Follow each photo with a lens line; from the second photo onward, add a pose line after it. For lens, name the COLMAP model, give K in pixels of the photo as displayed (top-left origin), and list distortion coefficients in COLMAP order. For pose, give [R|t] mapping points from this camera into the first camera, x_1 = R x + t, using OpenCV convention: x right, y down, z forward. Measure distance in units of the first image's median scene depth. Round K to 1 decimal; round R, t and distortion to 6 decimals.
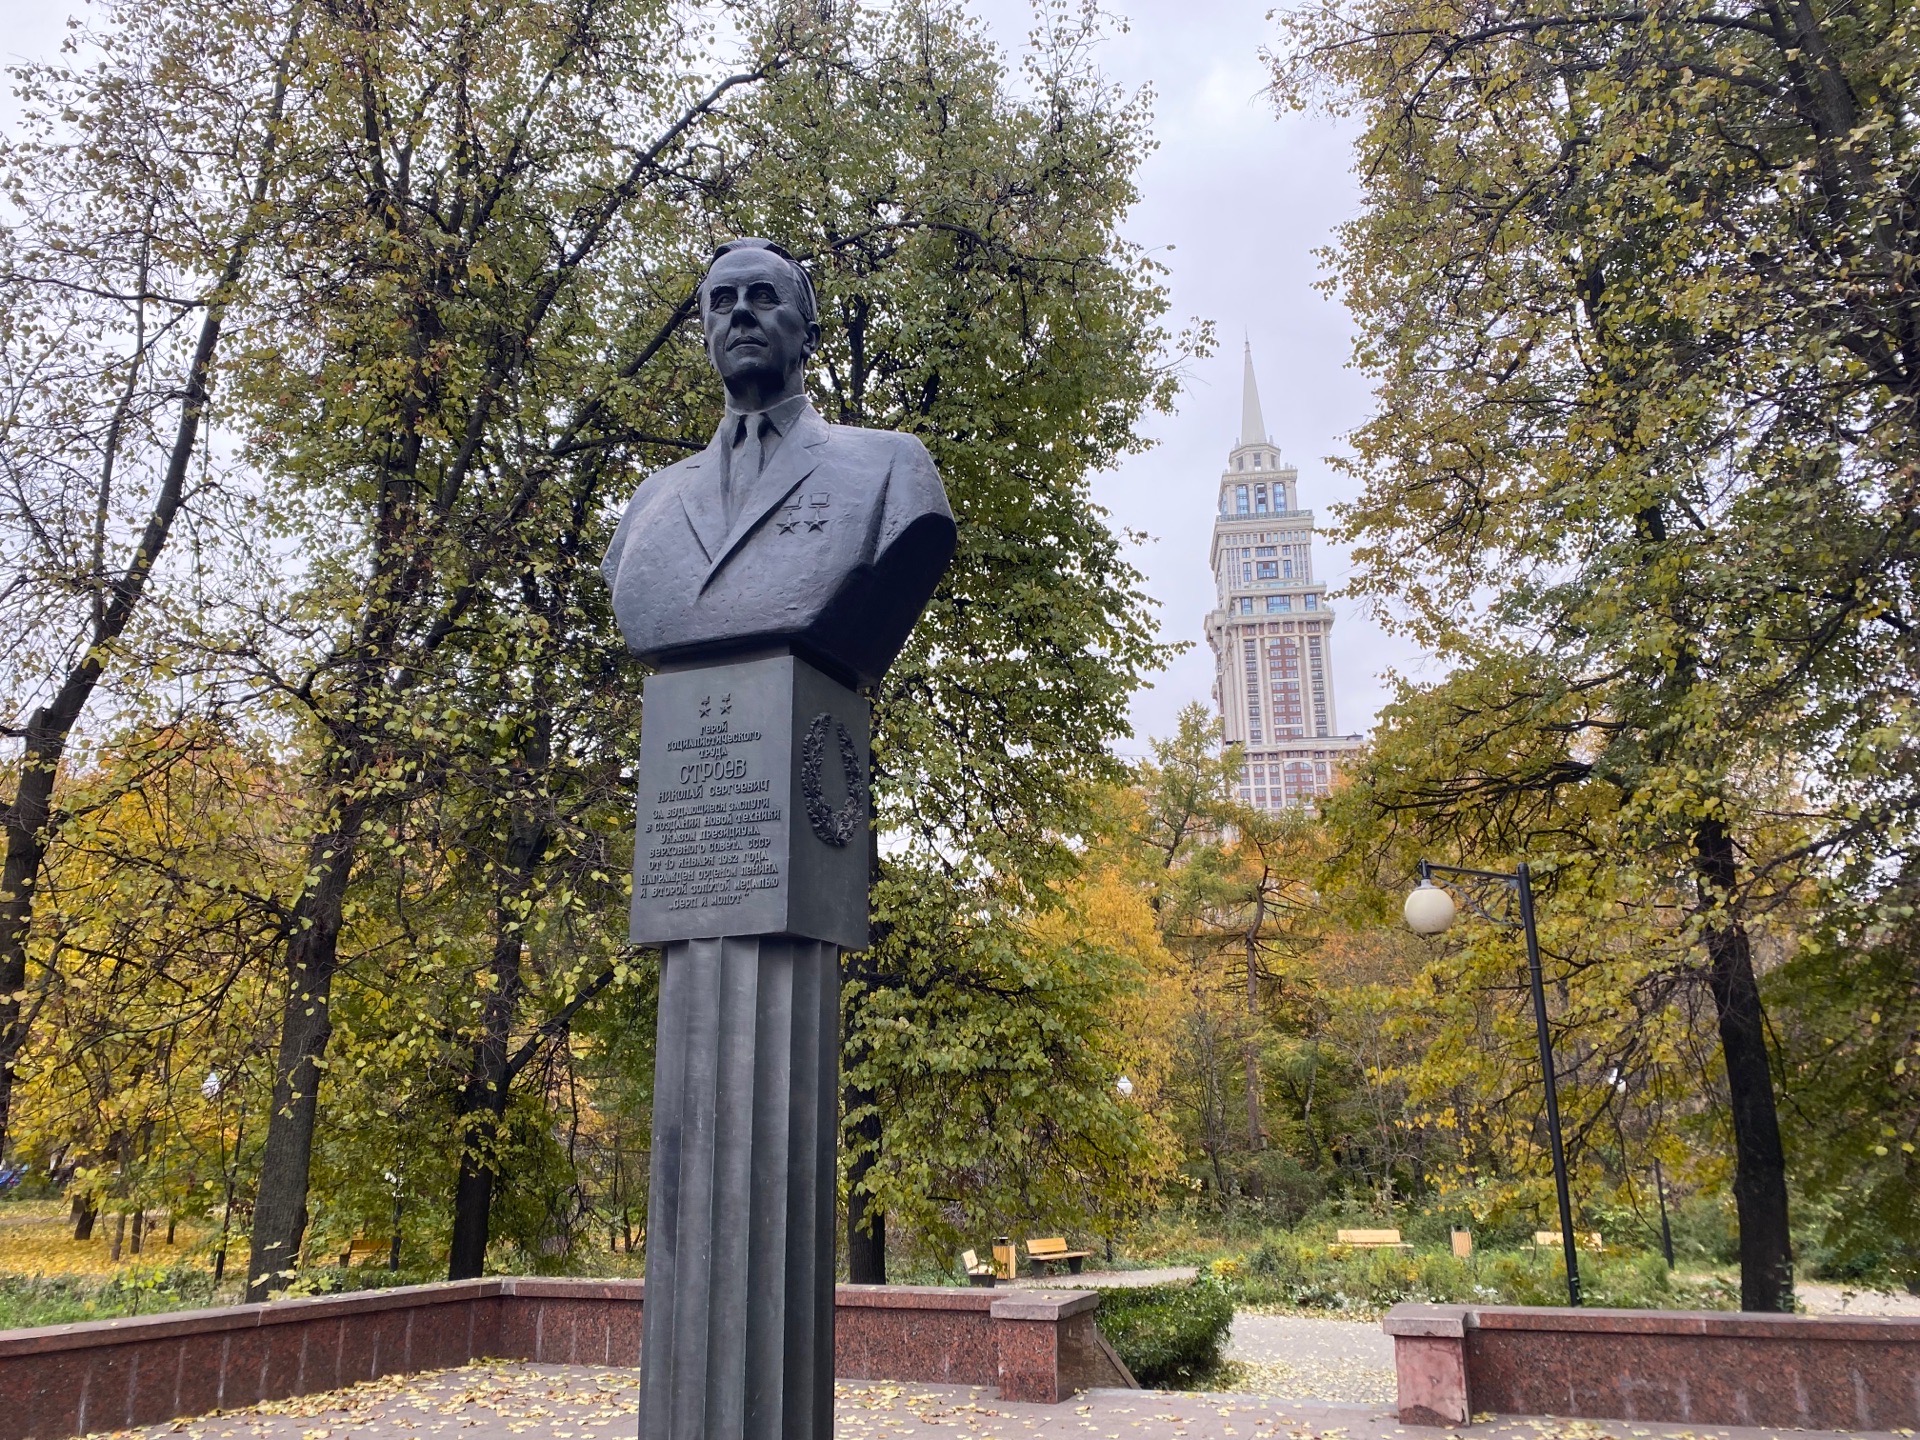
lens RADIAL K [[1441.8, 0, 944.3], [0, 1441.8, 724.0], [0, 0, 1]] dist [0.063641, -0.067318]
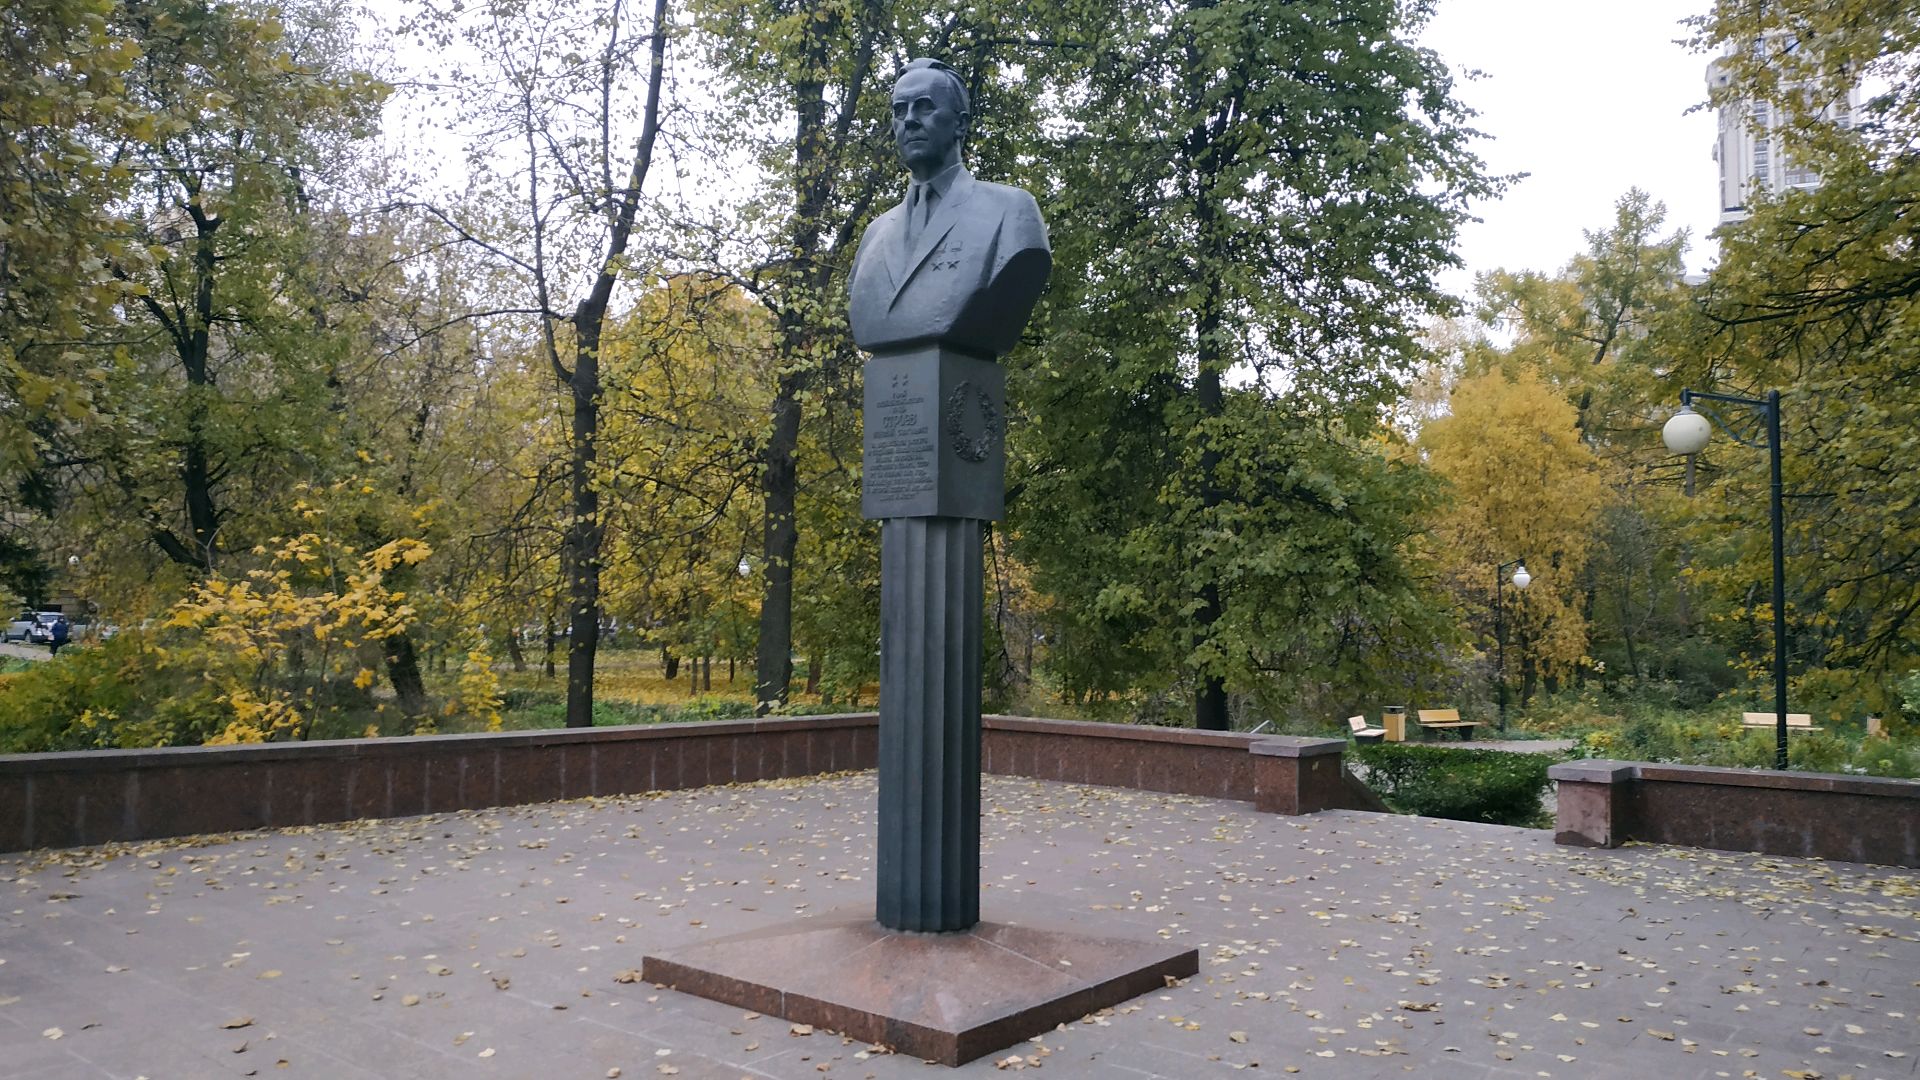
lens RADIAL K [[1364.4, 0, 960.0], [0, 1364.4, 540.0], [0, 0, 1]] dist [0.059693, -0.101779]
pose [[0.953735, 0.002279, -0.300640, 0.083944], [0.064256, 0.975320, 0.211238, -0.035165], [0.293702, -0.220783, 0.930051, -0.108798]]
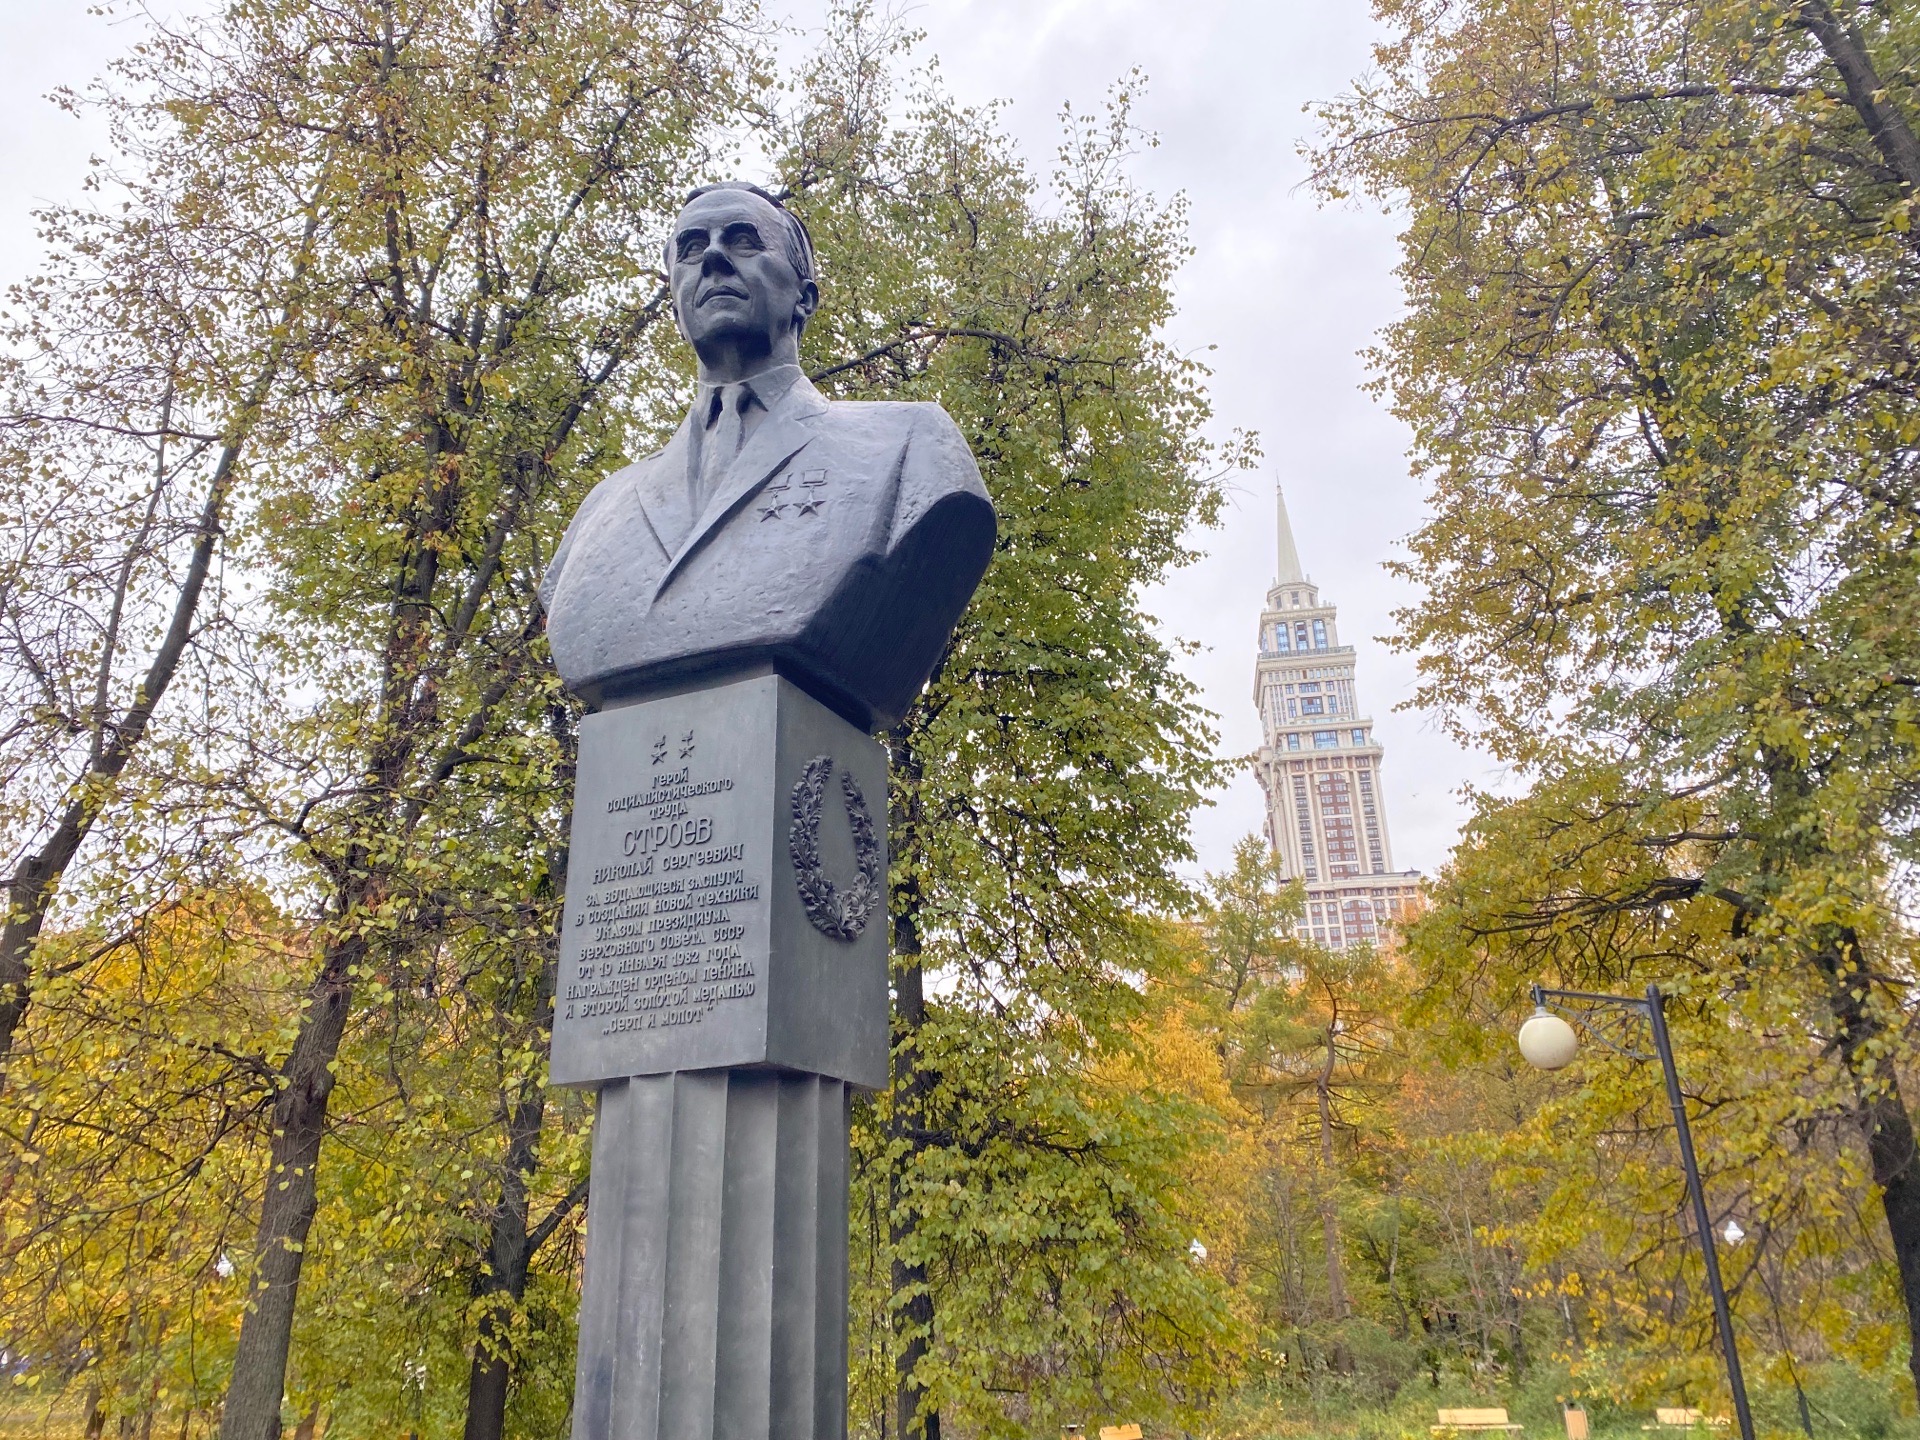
lens RADIAL K [[1452.4, 0, 954.5], [0, 1452.4, 690.2], [0, 0, 1]] dist [0.067992, -0.086861]
pose [[0.999373, -0.027188, -0.022681, 0.000294], [0.024239, 0.992299, -0.121469, 0.011095], [0.025808, 0.120843, 0.992336, 0.058090]]
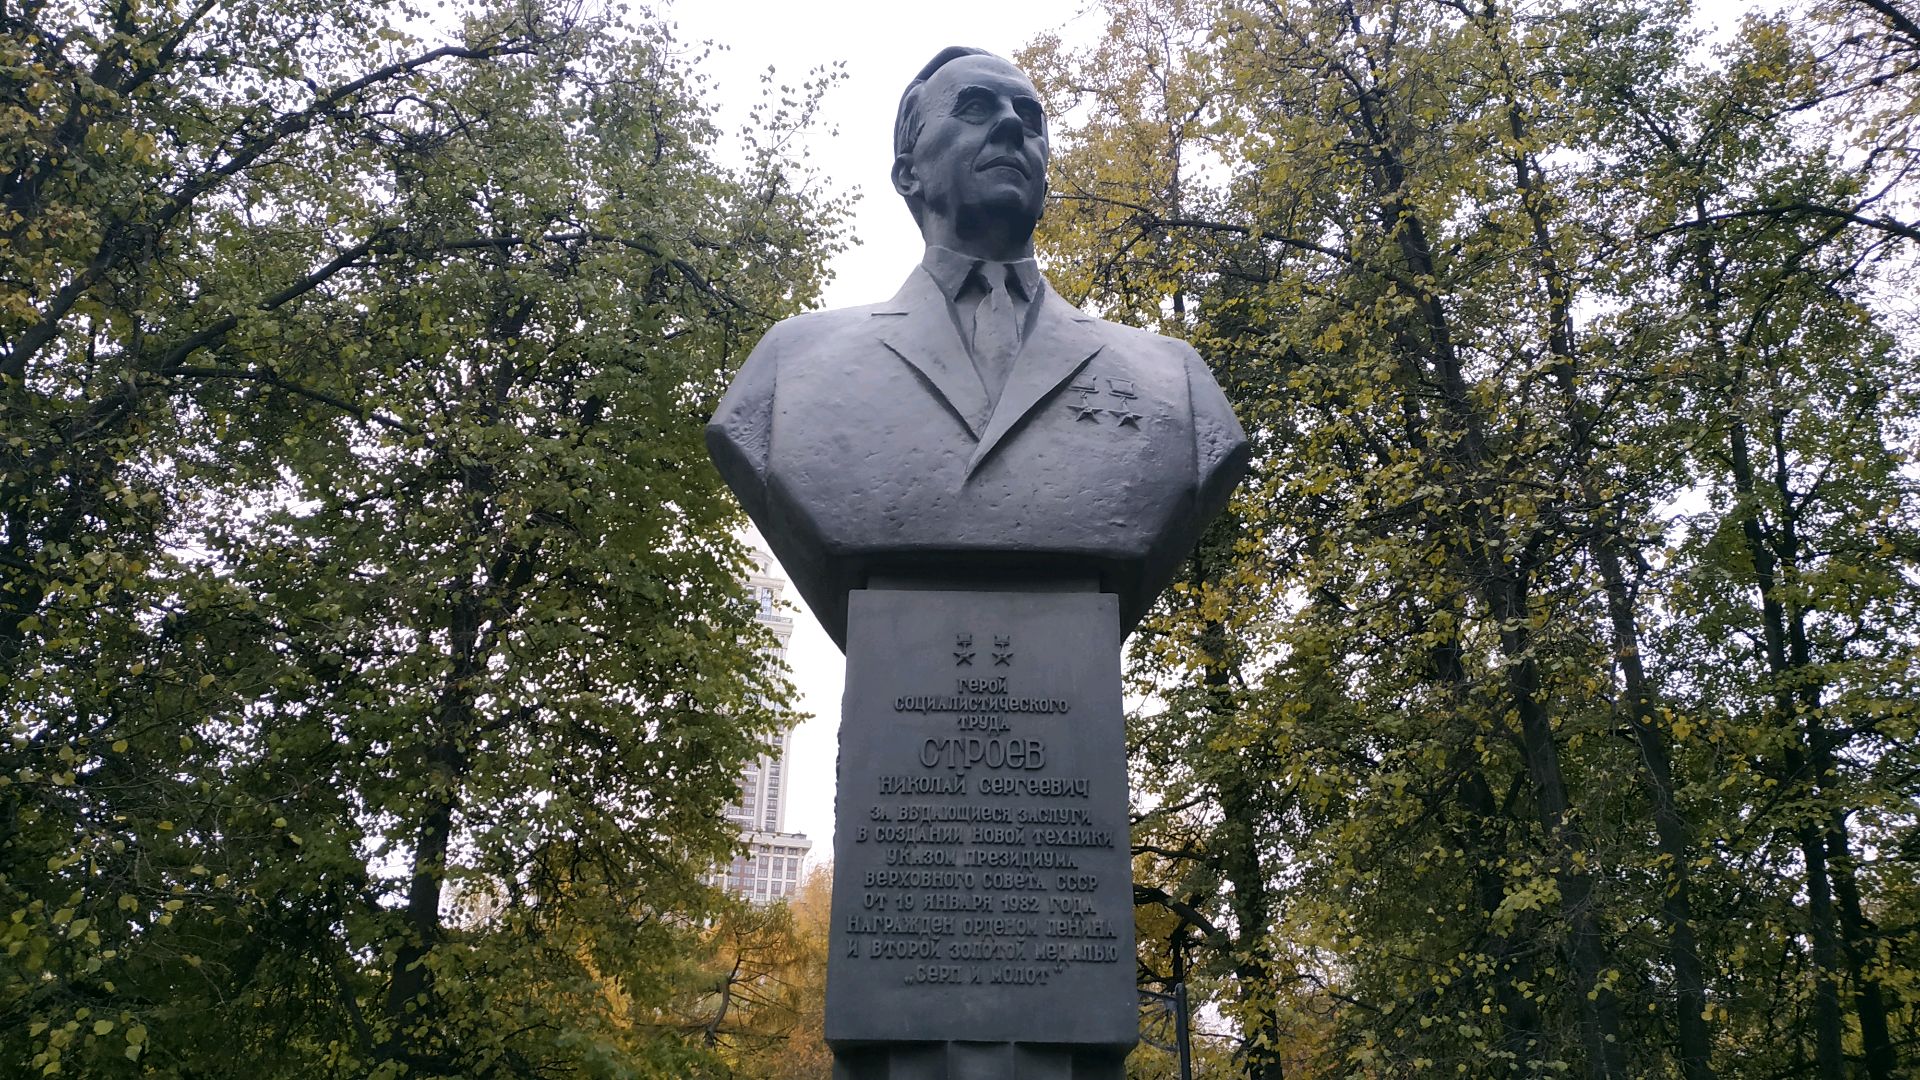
lens RADIAL K [[1373.8, 0, 965.0], [0, 1373.8, 541.1], [0, 0, 1]] dist [0.064202, -0.104801]
pose [[0.918375, 0.197138, 0.343109, -0.082386], [-0.128633, 0.968706, -0.212279, 0.014966], [-0.374220, 0.150816, 0.914994, 0.096561]]
